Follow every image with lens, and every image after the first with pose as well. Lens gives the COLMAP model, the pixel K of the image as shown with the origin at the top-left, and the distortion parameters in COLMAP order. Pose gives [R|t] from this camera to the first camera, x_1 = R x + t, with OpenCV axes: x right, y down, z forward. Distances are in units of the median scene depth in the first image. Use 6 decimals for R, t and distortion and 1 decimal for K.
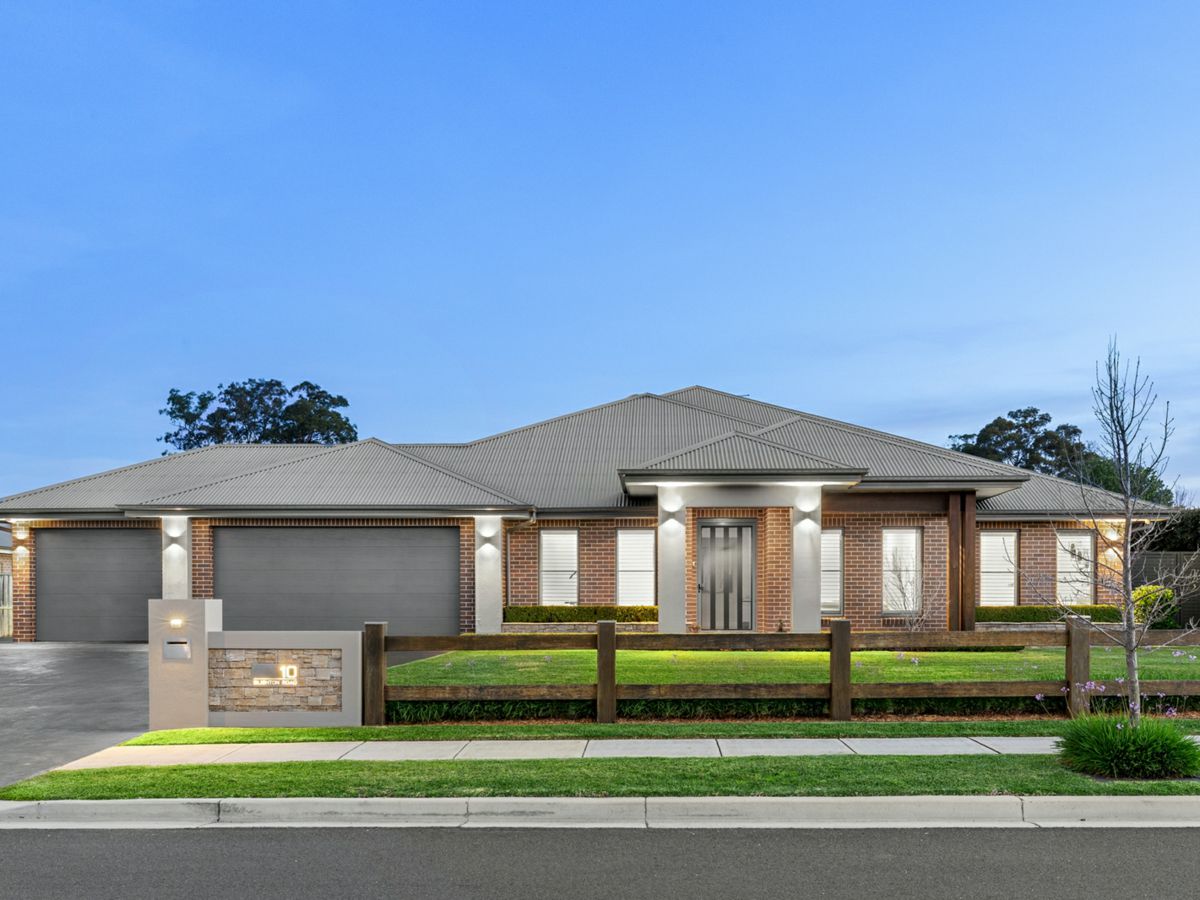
lens RADIAL K [[1106.0, 0, 600.0], [0, 1106.0, 450.0], [0, 0, 1]] dist [-0.005577, 0.019071]
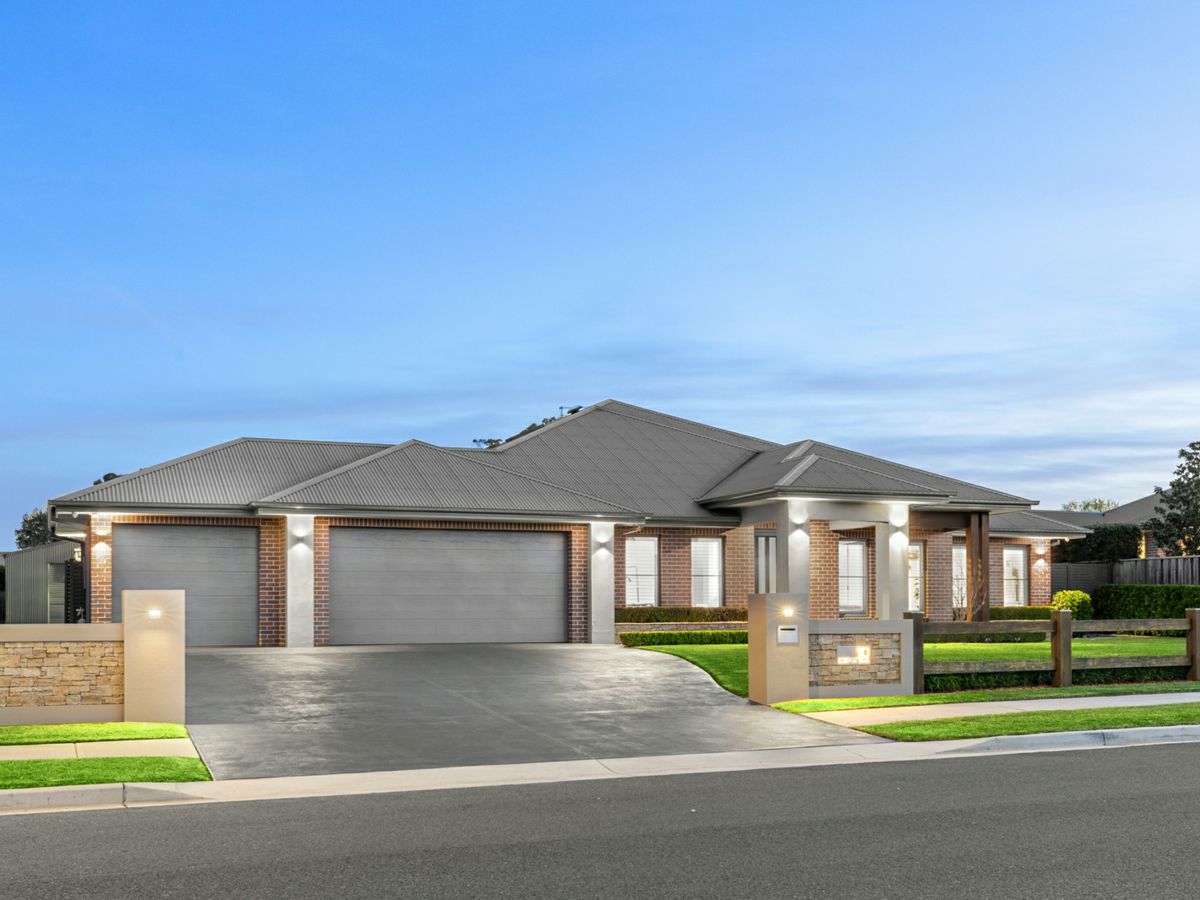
lens RADIAL K [[1188.9, 0, 600.0], [0, 1188.9, 450.0], [0, 0, 1]] dist [0.000514, -0.012143]
pose [[0.932376, 0.045761, 0.358581, -0.566750], [-0.045523, 0.998922, -0.009111, 0.000954], [-0.358612, -0.007829, 0.933454, -0.068041]]
